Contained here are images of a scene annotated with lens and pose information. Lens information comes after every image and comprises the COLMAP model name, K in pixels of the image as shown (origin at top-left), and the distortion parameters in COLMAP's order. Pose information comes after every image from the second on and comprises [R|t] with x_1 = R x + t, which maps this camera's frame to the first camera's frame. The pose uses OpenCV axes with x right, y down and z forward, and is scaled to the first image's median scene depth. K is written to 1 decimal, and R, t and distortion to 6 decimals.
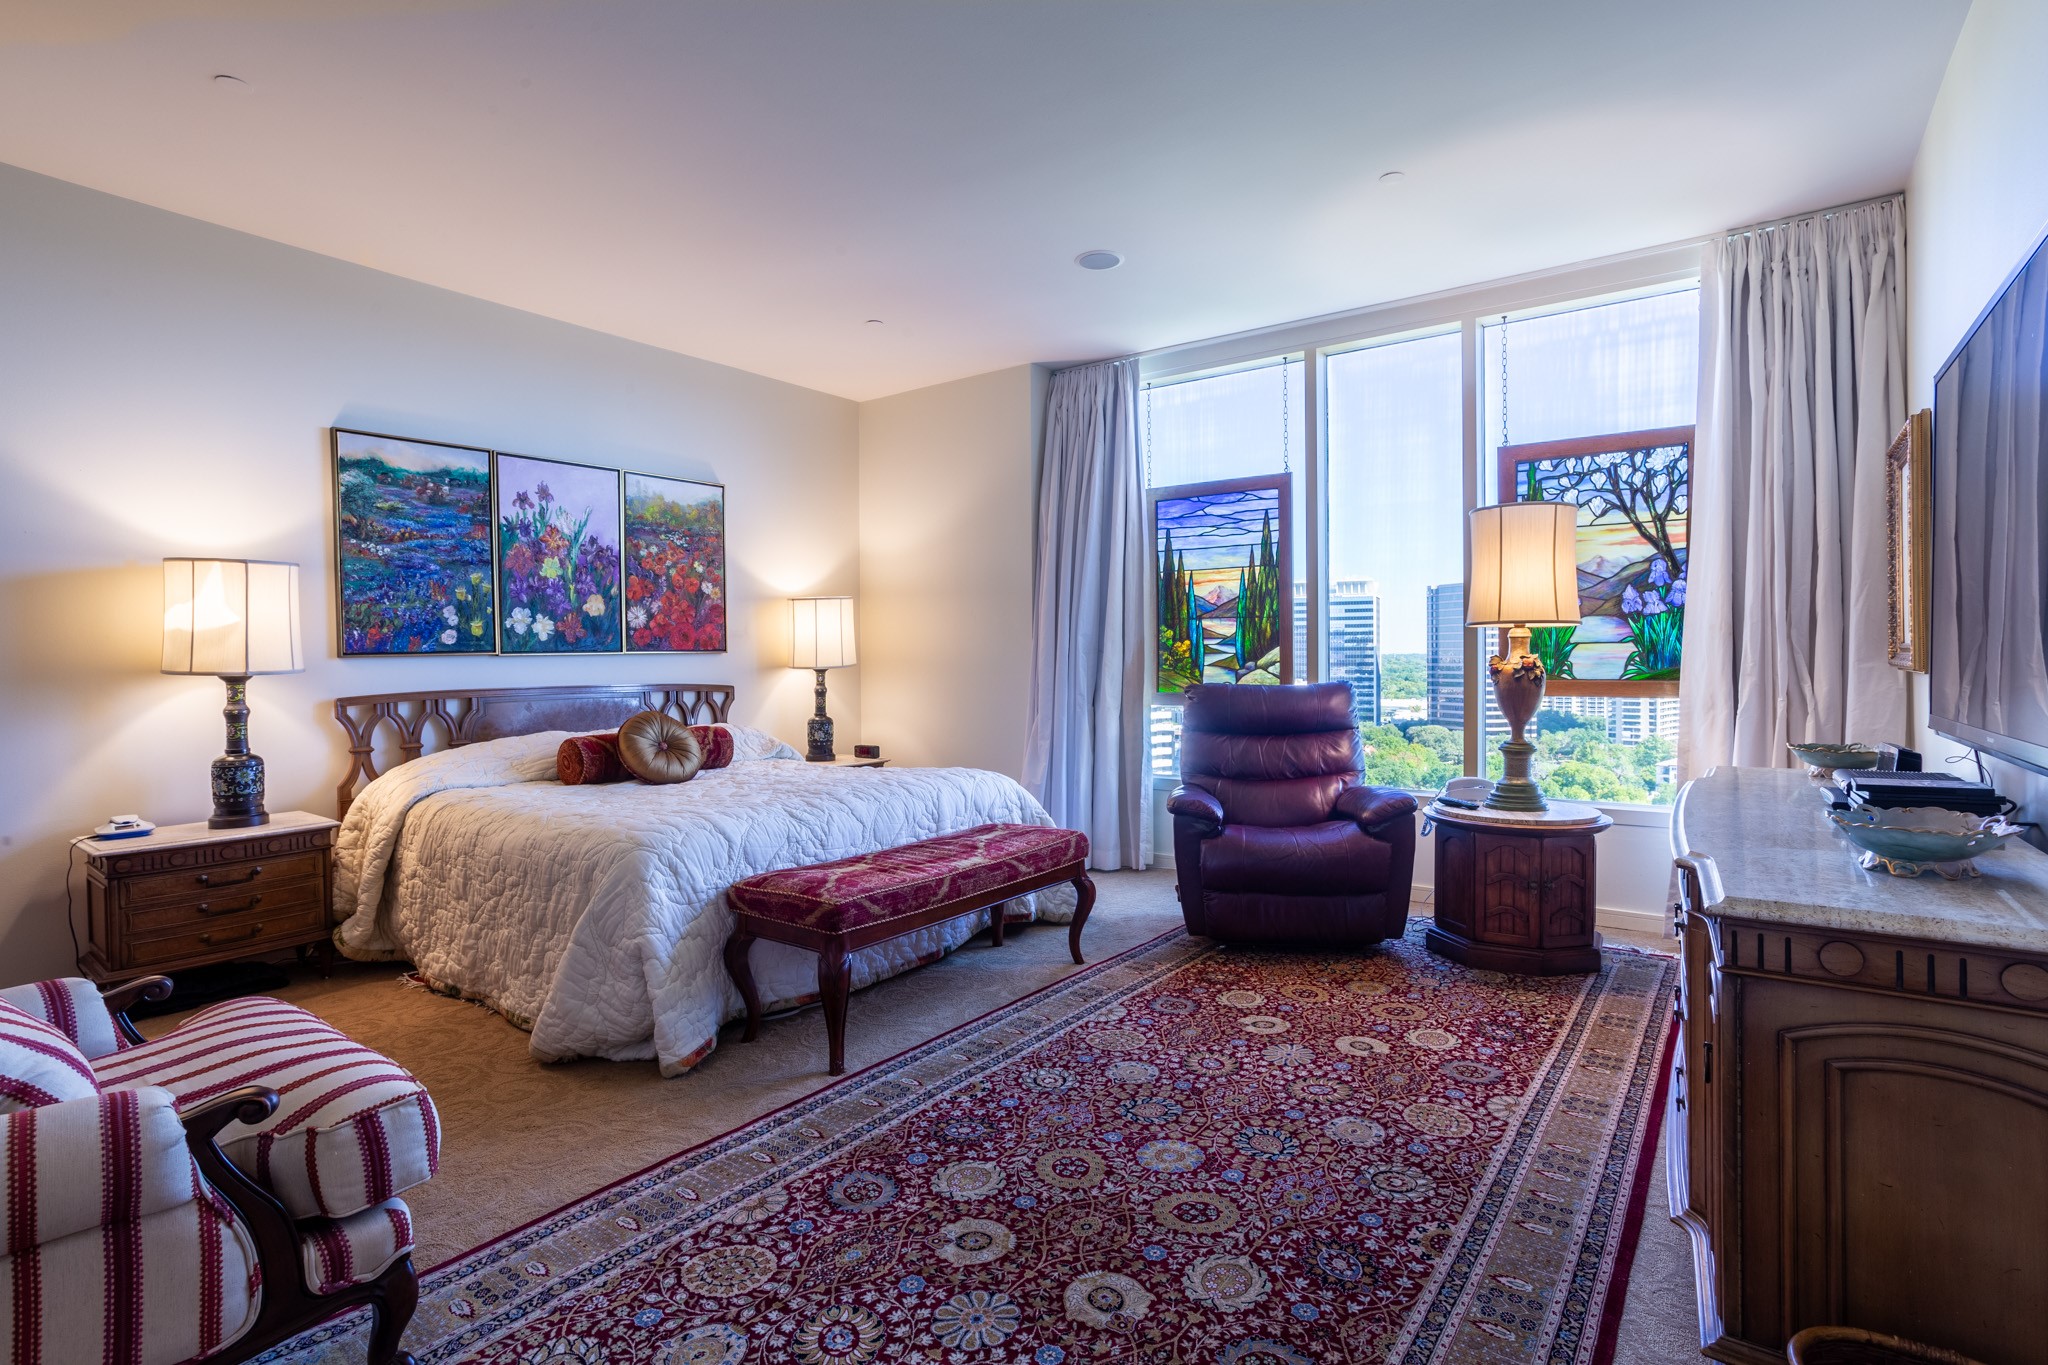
lens RADIAL K [[1001.6, 0, 1031.9], [0, 1001.6, 684.4], [0, 0, 1]] dist [-0.047299, 0.028657]
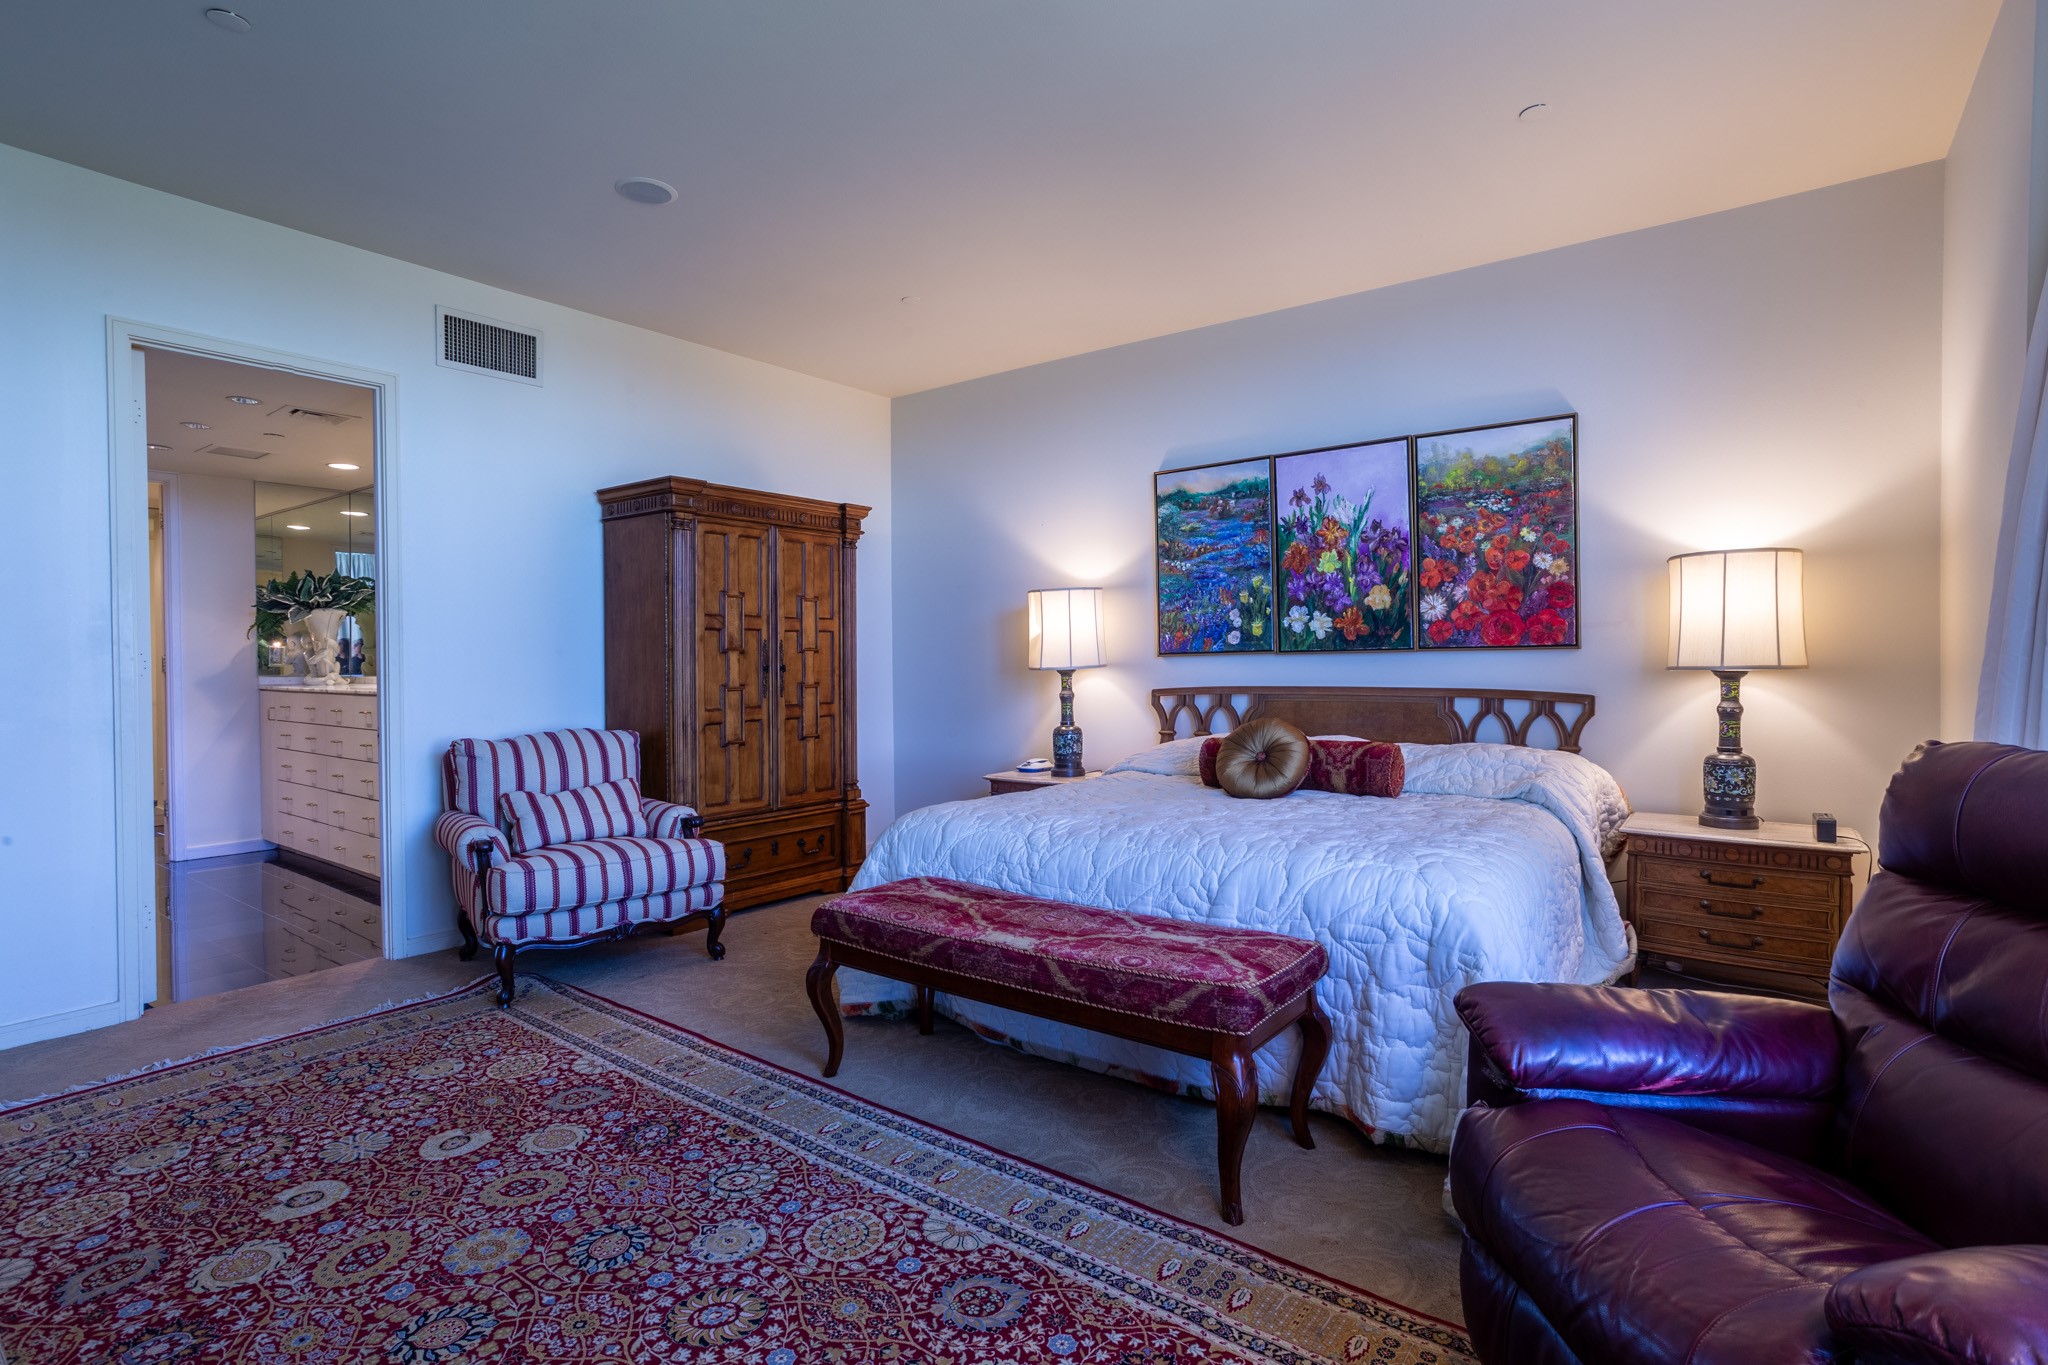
lens RADIAL K [[1001.6, 0, 1017.0], [0, 1001.6, 672.6], [0, 0, 1]] dist [-0.047299, 0.028657]
pose [[-0.025658, 0.015247, -0.999554, 0.517223], [-0.023560, 0.999597, 0.015853, -0.021402], [0.999393, 0.023956, -0.025288, 0.789314]]
